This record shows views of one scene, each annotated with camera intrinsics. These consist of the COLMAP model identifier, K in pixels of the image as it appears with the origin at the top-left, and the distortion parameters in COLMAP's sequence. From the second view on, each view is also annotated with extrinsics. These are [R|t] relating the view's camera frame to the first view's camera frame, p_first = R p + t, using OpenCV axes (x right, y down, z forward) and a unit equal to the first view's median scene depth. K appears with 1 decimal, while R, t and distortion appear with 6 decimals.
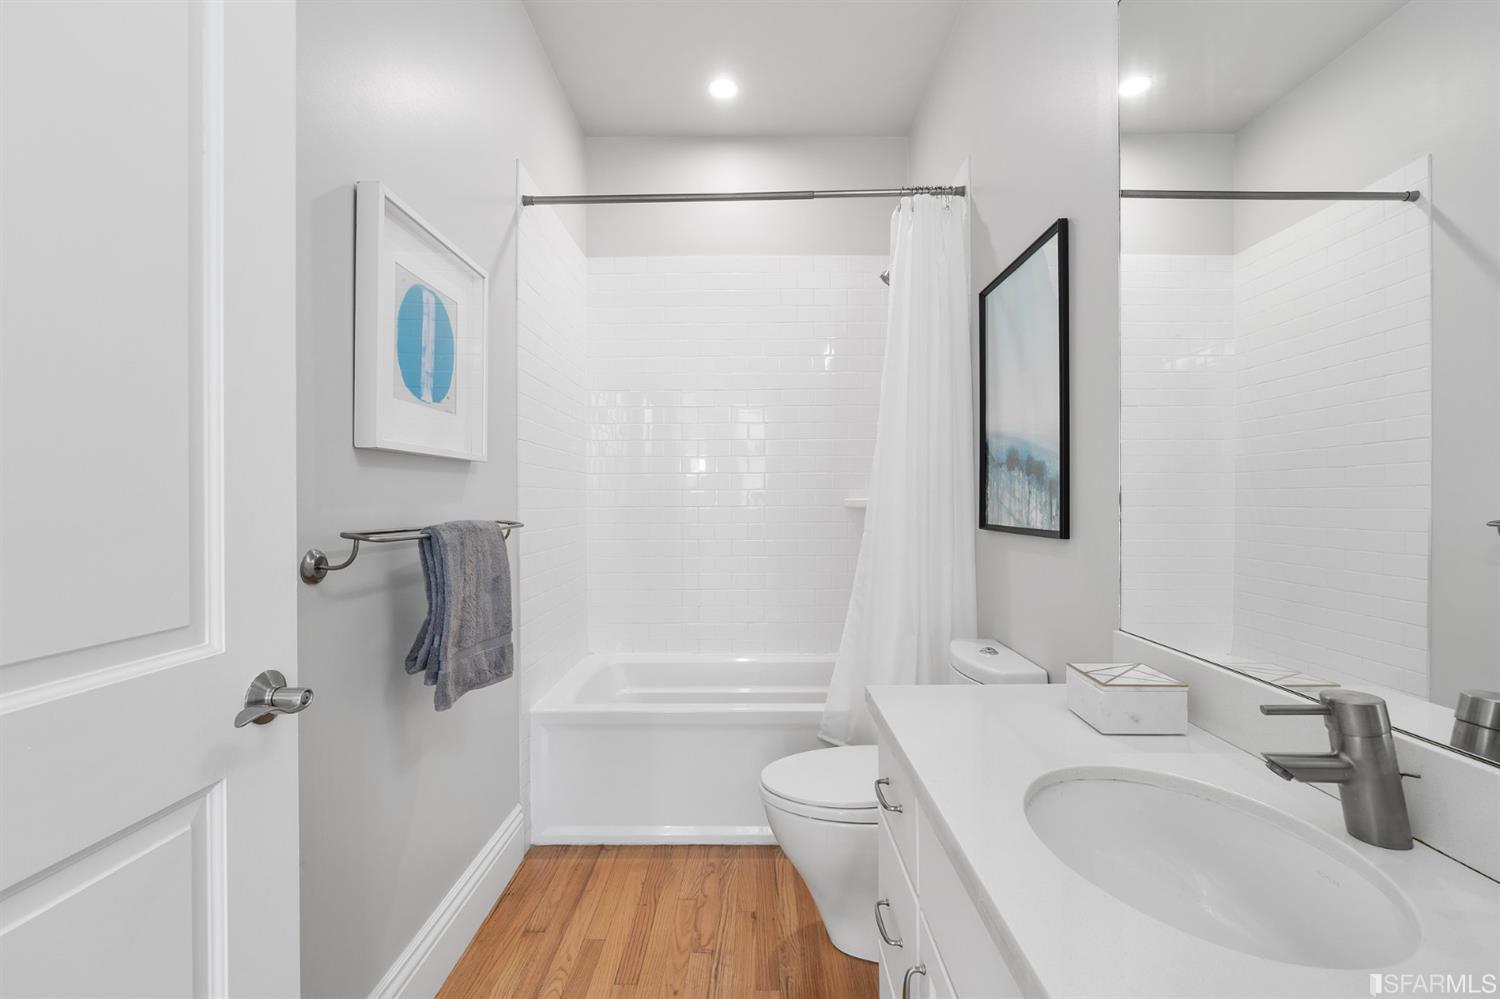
lens RADIAL K [[652.1, 0, 743.7], [0, 652.1, 495.9], [0, 0, 1]] dist [0.000983, -0.000297]
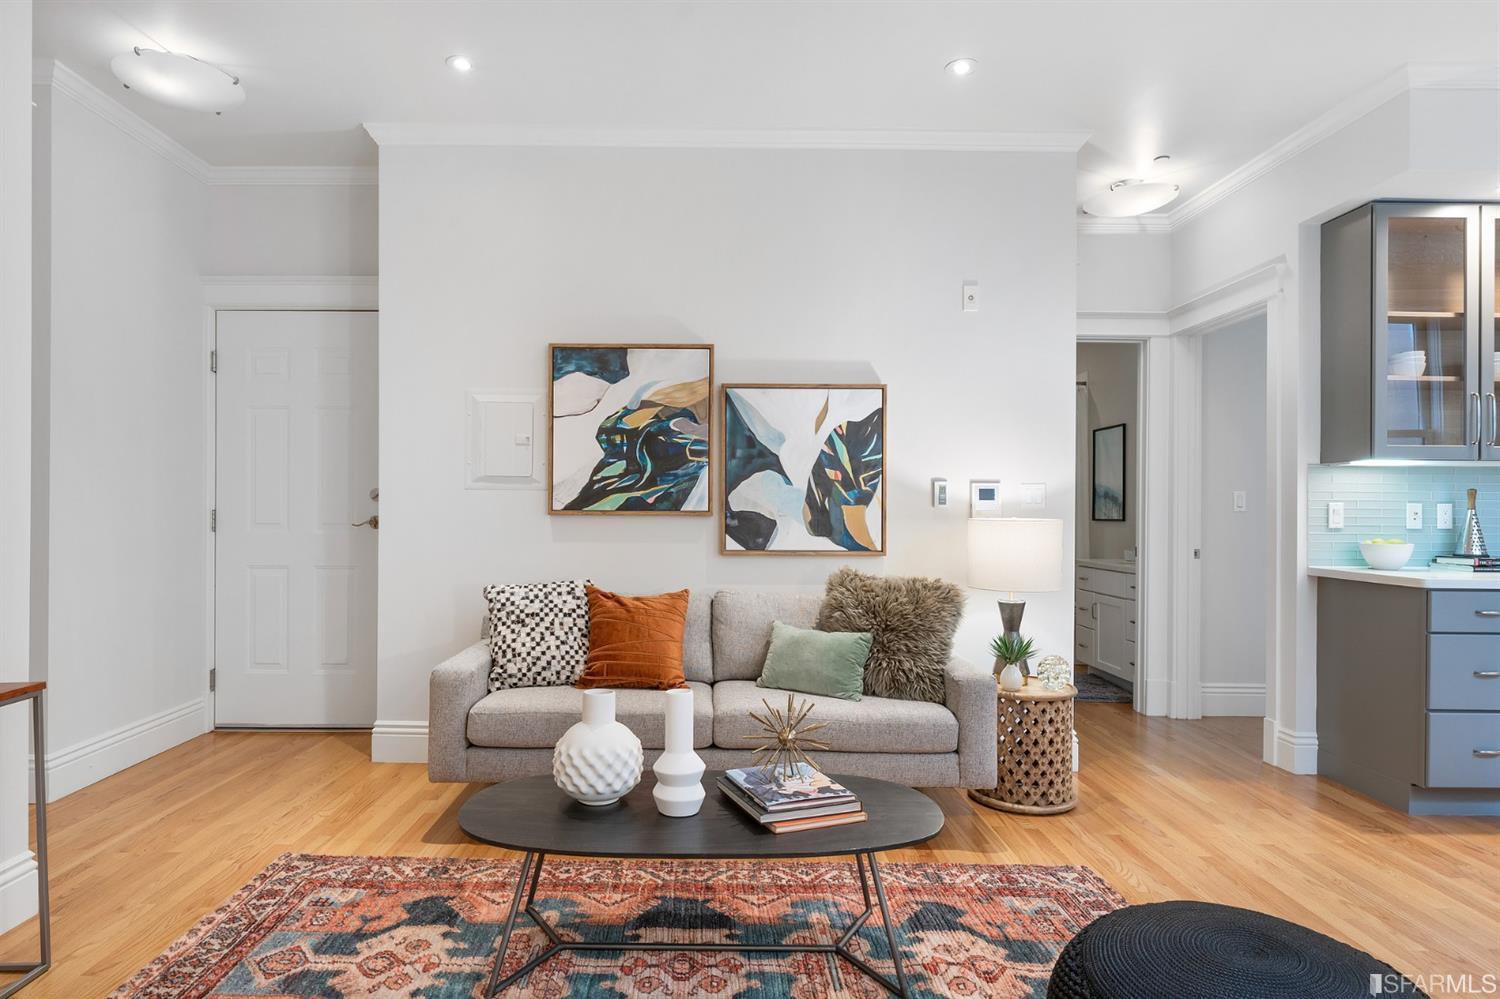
lens RADIAL K [[828.2, 0, 749.3], [0, 828.2, 504.6], [0, 0, 1]] dist [-0.003468, 0.001523]
pose [[0.999498, 0.008759, 0.030454, -1.262815], [-0.008925, 0.999946, 0.005314, -0.020225], [-0.030406, -0.005584, 0.999522, -2.581393]]
